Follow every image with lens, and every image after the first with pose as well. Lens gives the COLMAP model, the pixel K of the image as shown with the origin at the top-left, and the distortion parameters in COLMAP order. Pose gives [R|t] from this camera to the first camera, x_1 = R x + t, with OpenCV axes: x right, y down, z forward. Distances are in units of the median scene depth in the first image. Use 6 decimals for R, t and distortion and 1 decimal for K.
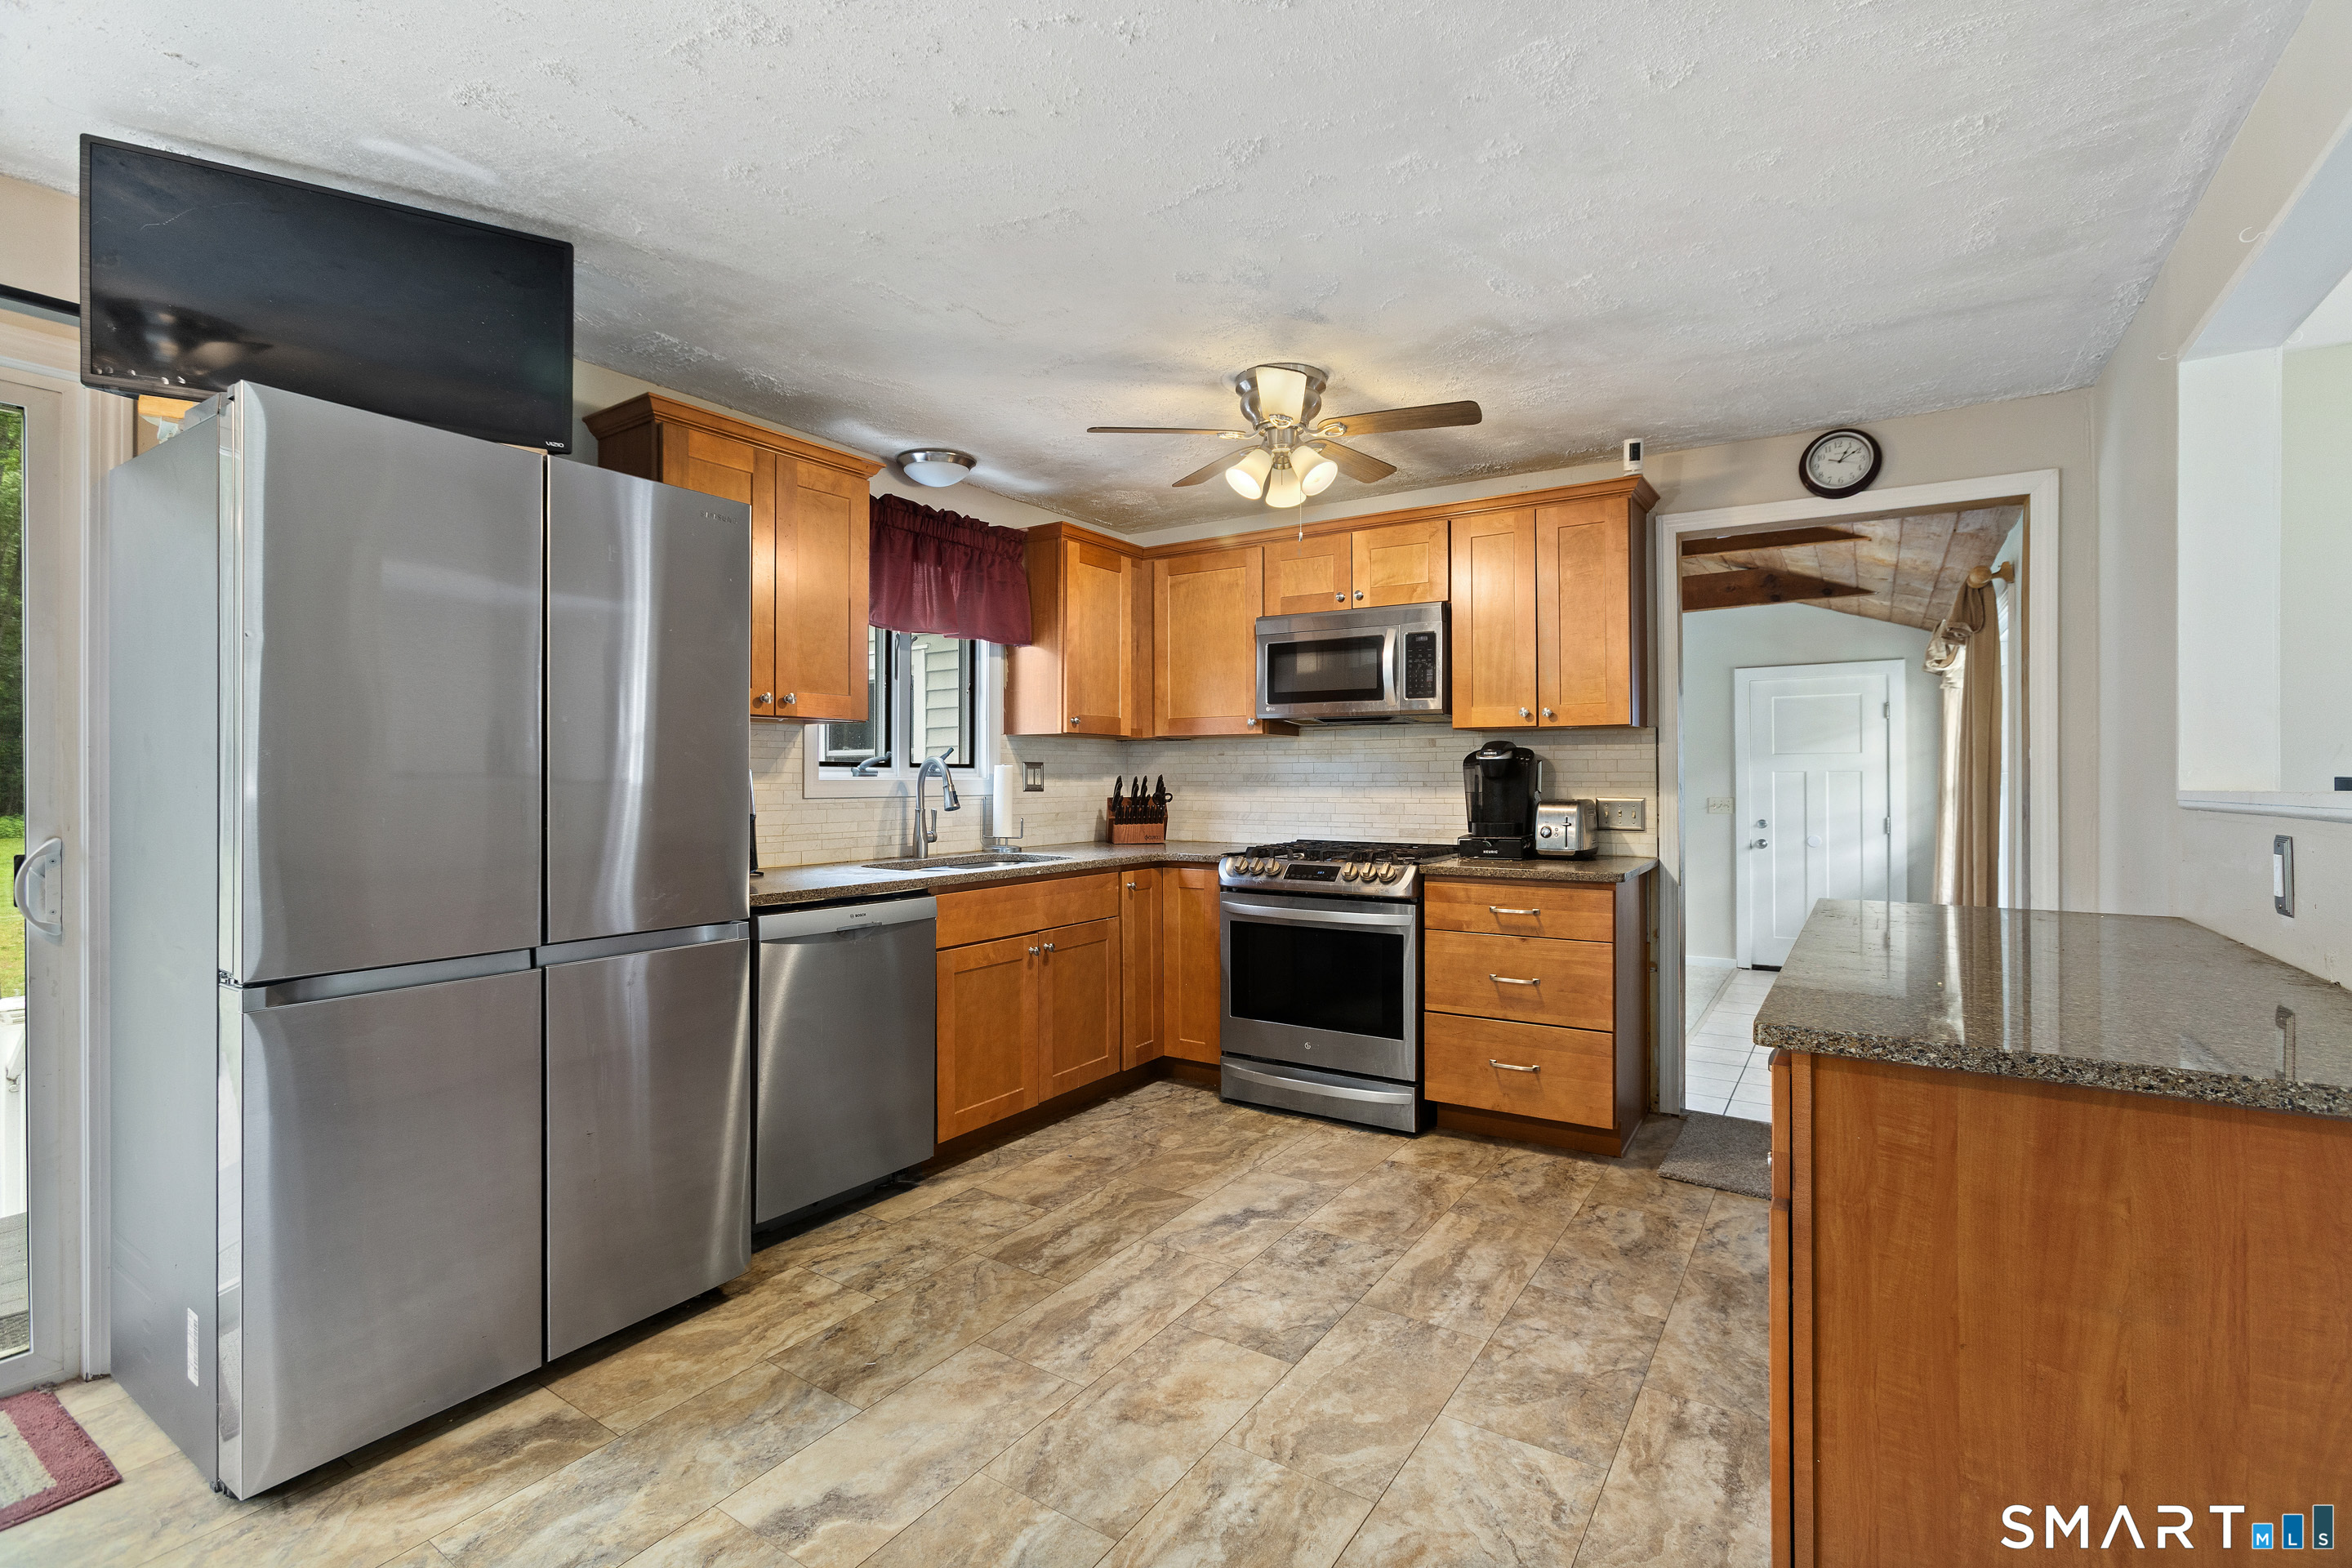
lens RADIAL K [[1059.2, 0, 1176.0], [0, 1059.2, 784.0], [0, 0, 1]] dist [-0.026889, 0.021007]
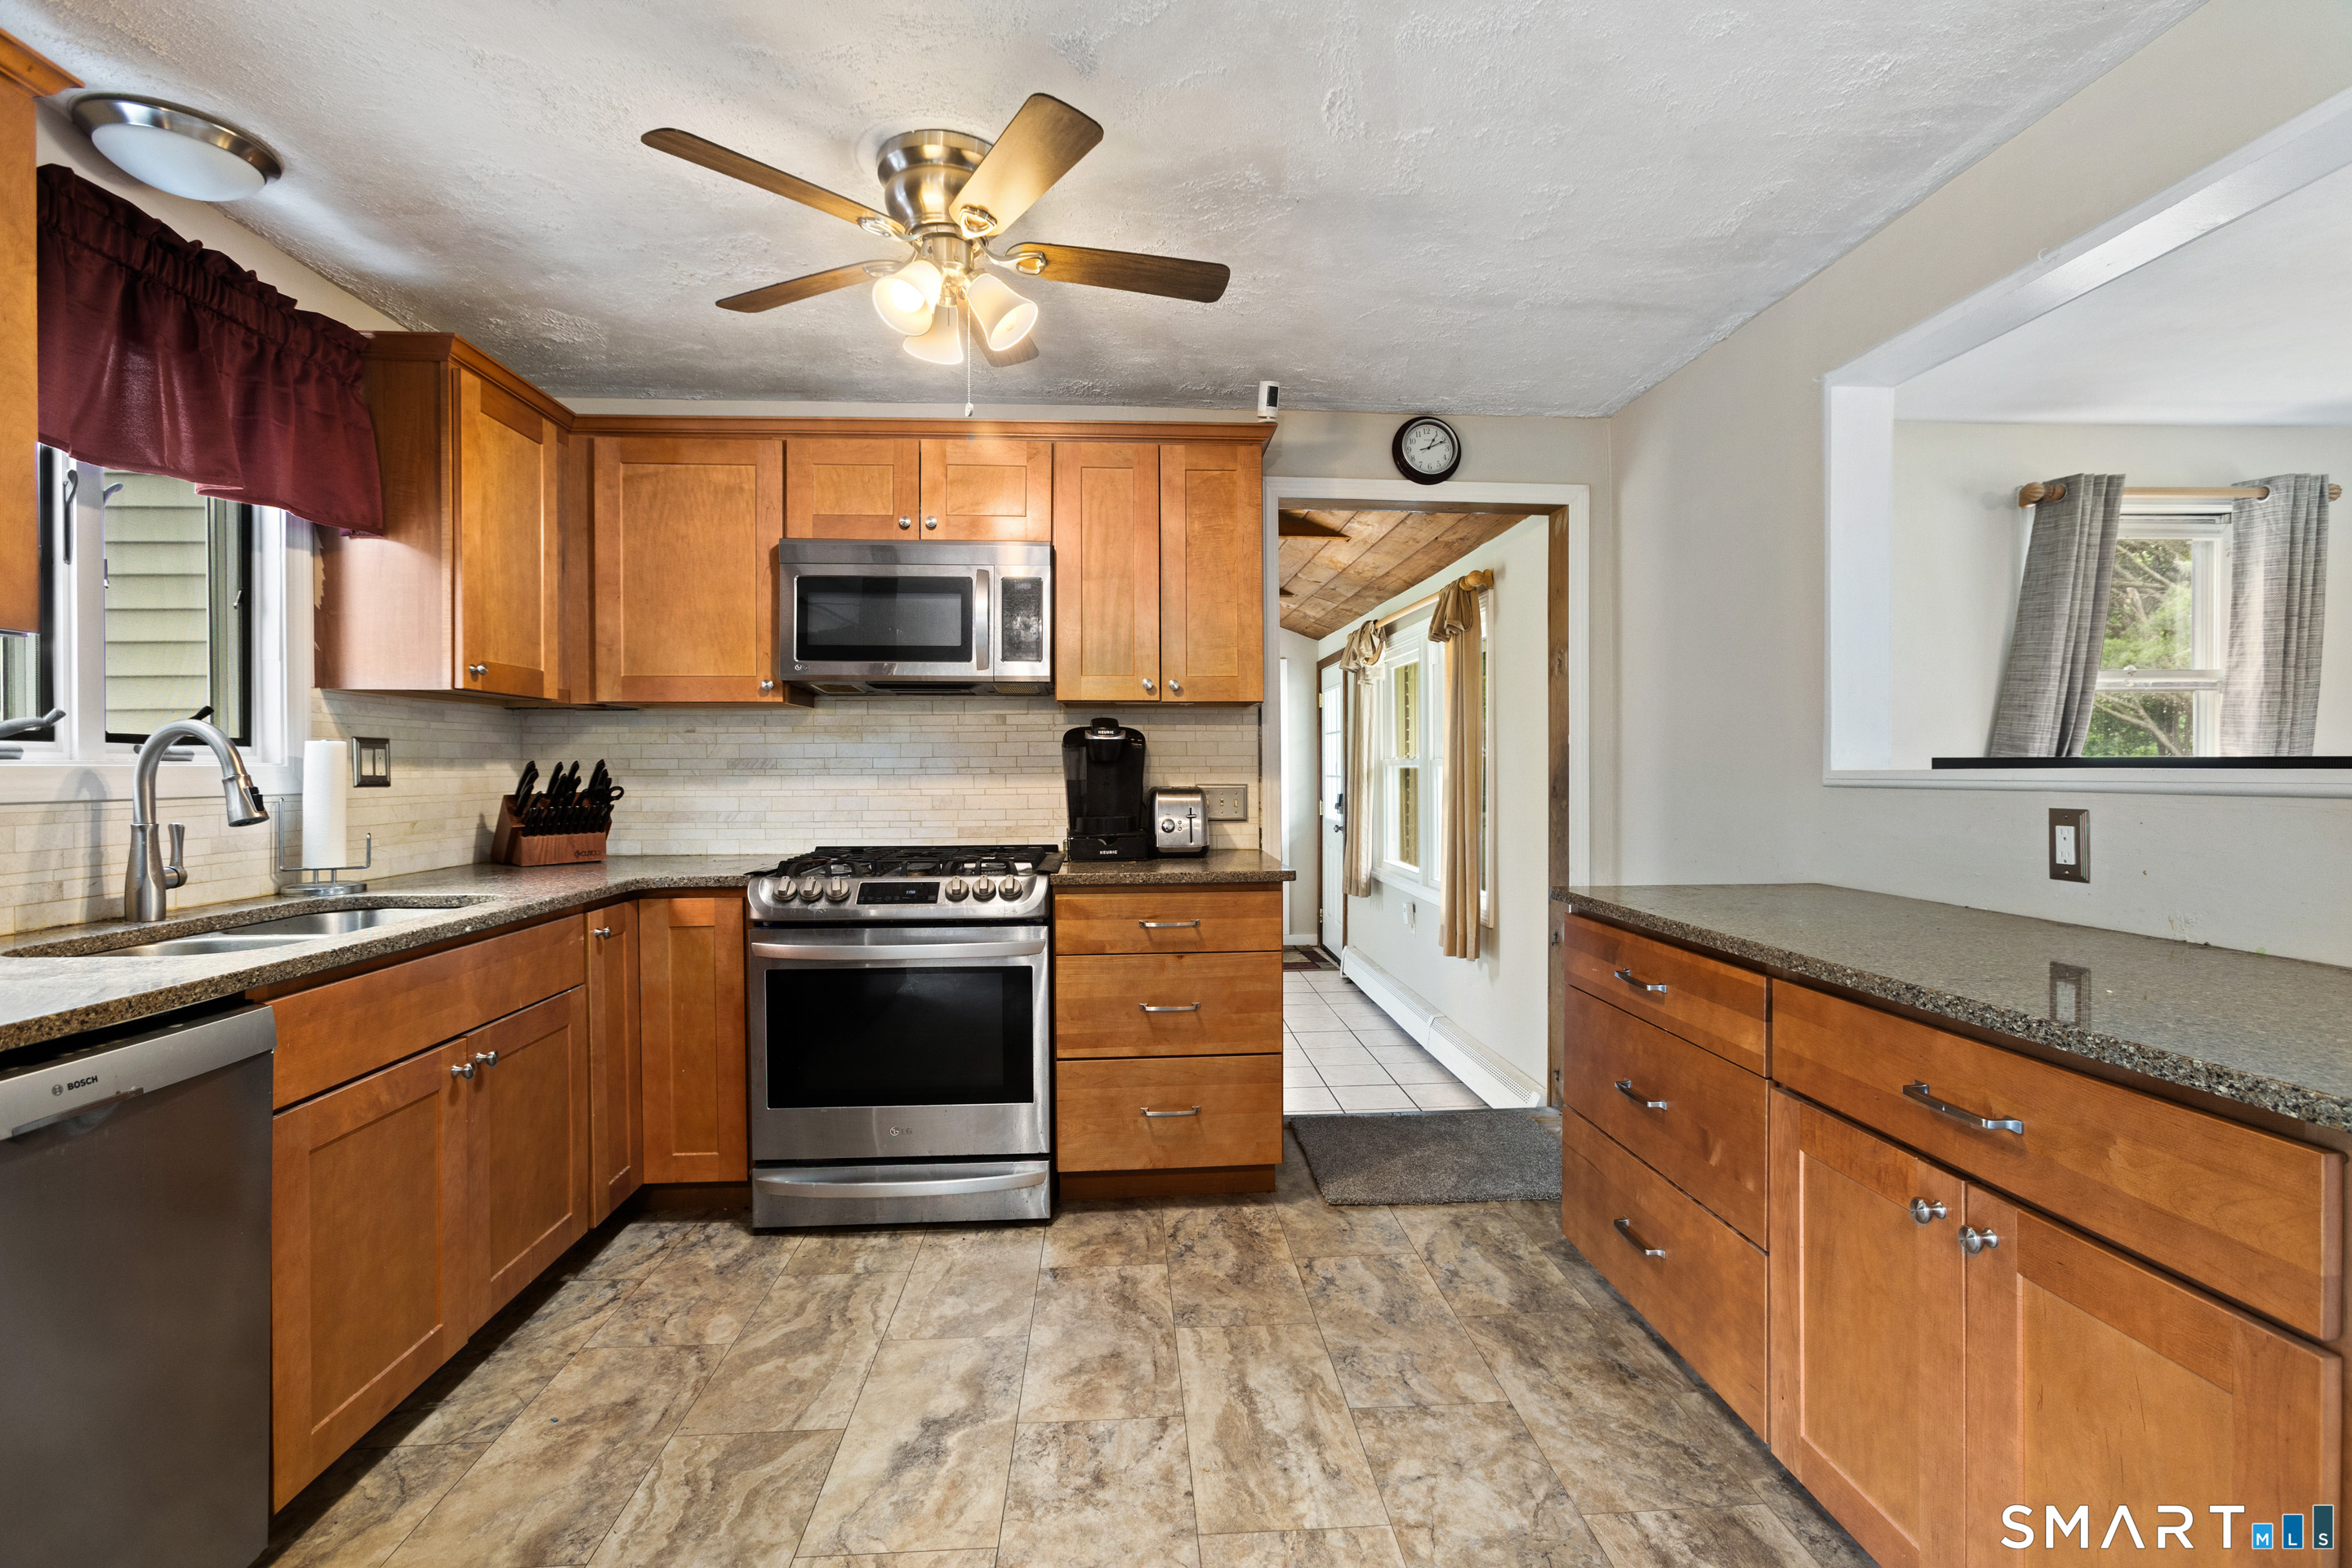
lens RADIAL K [[1058.3, 0, 1182.8], [0, 1058.3, 776.4], [0, 0, 1]] dist [-0.025245, 0.018395]
pose [[0.795008, -0.008053, 0.606546, -0.162654], [0.007360, 0.999966, 0.003630, 0.002901], [-0.606554, 0.001579, 0.795040, 0.320333]]
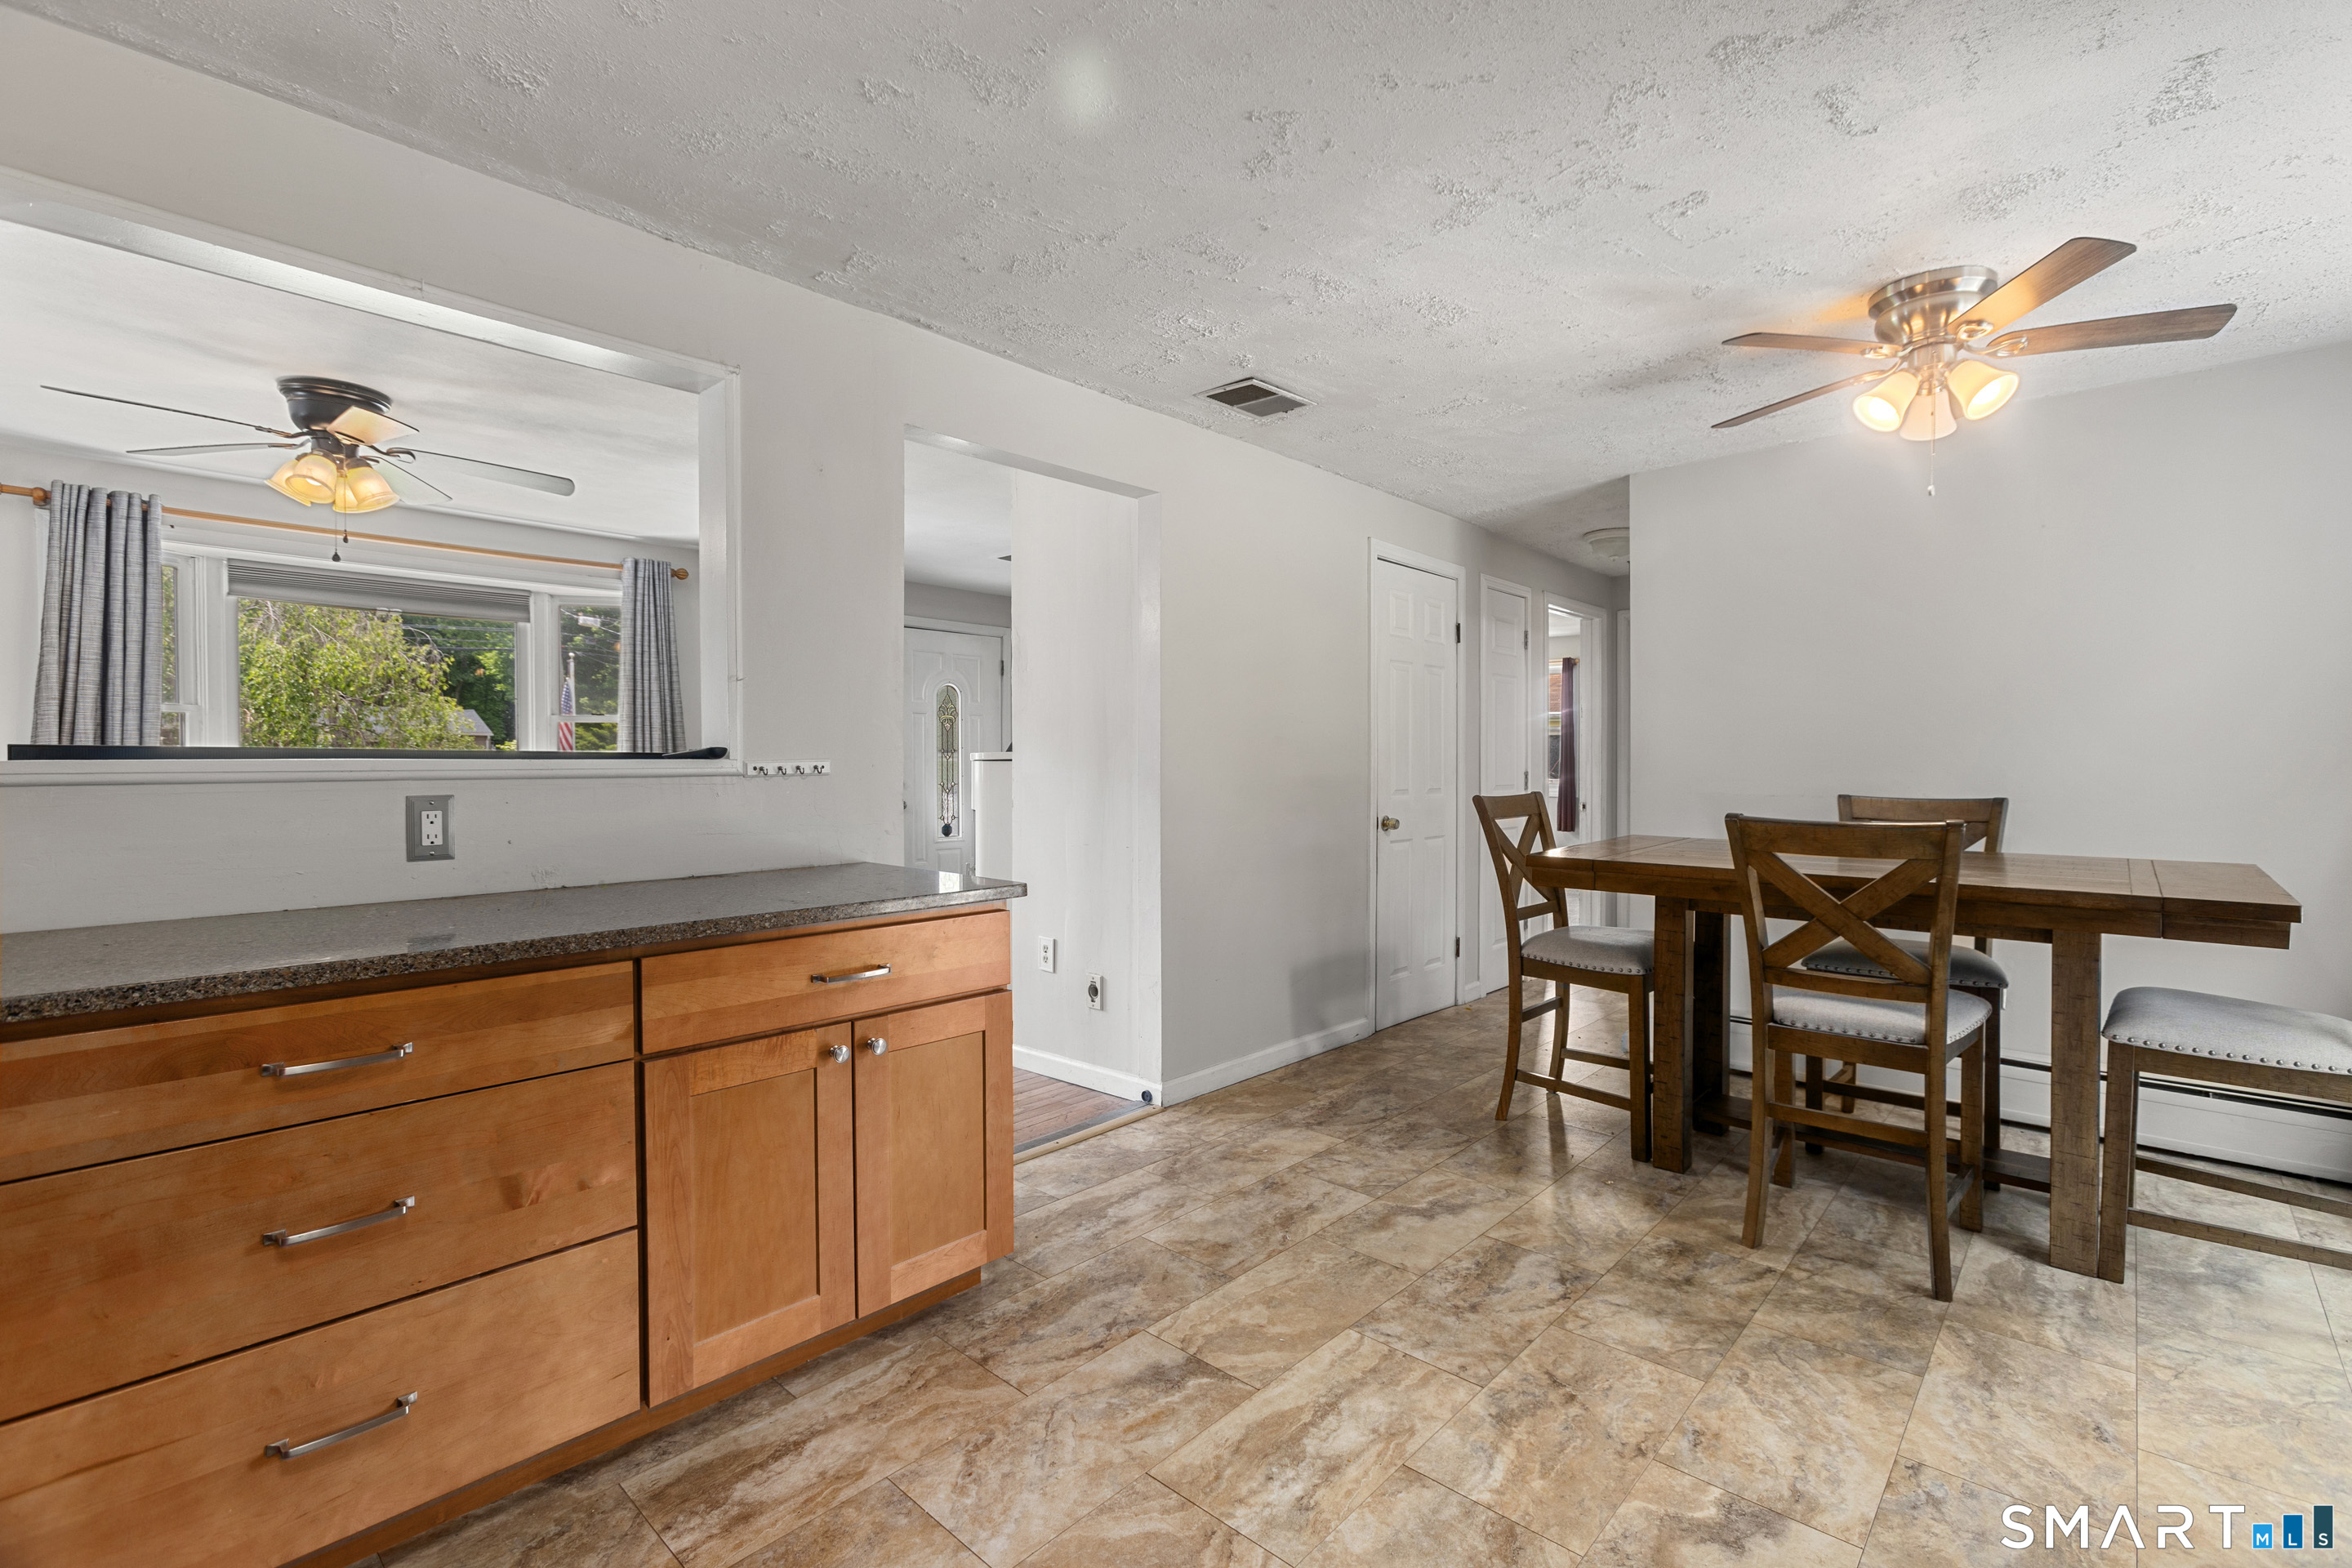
lens RADIAL K [[1084.7, 0, 1181.4], [0, 1084.7, 765.6], [0, 0, 1]] dist [-0.001231, 0.000149]
pose [[-0.989539, -0.002929, 0.144235, 0.004946], [-0.001857, 0.999970, 0.007568, 0.001773], [-0.144252, 0.007221, -0.989515, 0.987341]]
